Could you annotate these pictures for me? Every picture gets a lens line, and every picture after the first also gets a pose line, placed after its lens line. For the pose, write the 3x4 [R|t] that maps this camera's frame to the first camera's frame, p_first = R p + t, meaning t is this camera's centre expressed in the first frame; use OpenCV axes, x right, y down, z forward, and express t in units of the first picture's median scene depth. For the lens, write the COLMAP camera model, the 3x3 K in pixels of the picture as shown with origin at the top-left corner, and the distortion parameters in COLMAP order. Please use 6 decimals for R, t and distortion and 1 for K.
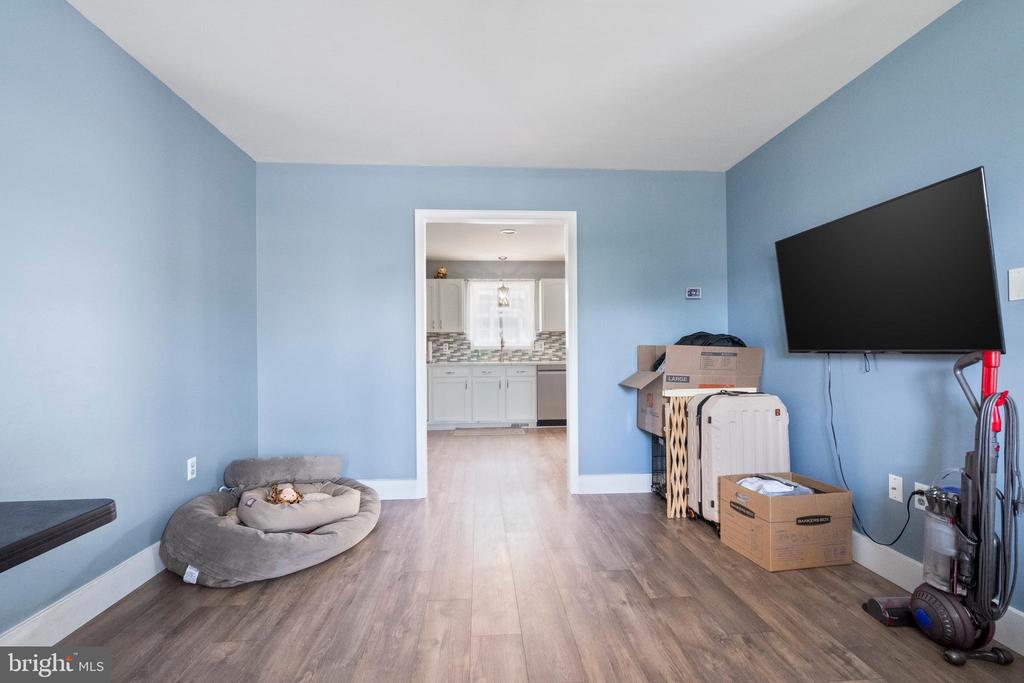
lens RADIAL K [[472.4, 0, 512.0], [0, 472.4, 341.5], [0, 0, 1]] dist [0.001093, 0.000409]
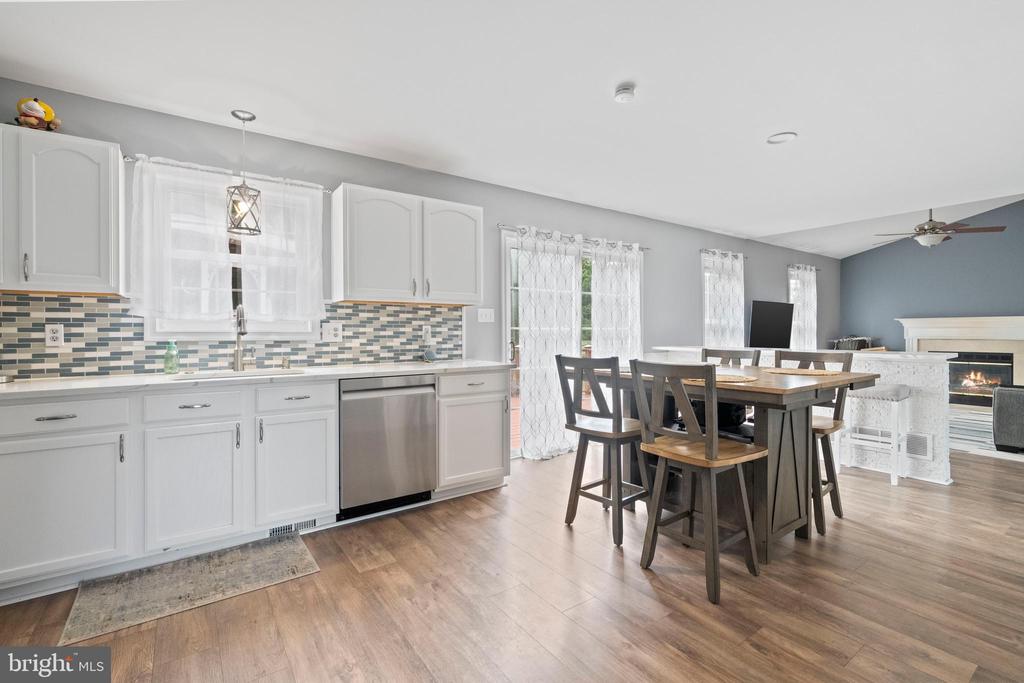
lens RADIAL K [[468.3, 0, 512.6], [0, 468.3, 331.1], [0, 0, 1]] dist [-0.001103, 0.000011]
pose [[0.863449, 0.003834, 0.504422, -0.021414], [-0.005908, 0.999979, 0.002512, 0.006376], [-0.504402, -0.005150, 0.863453, 0.525099]]
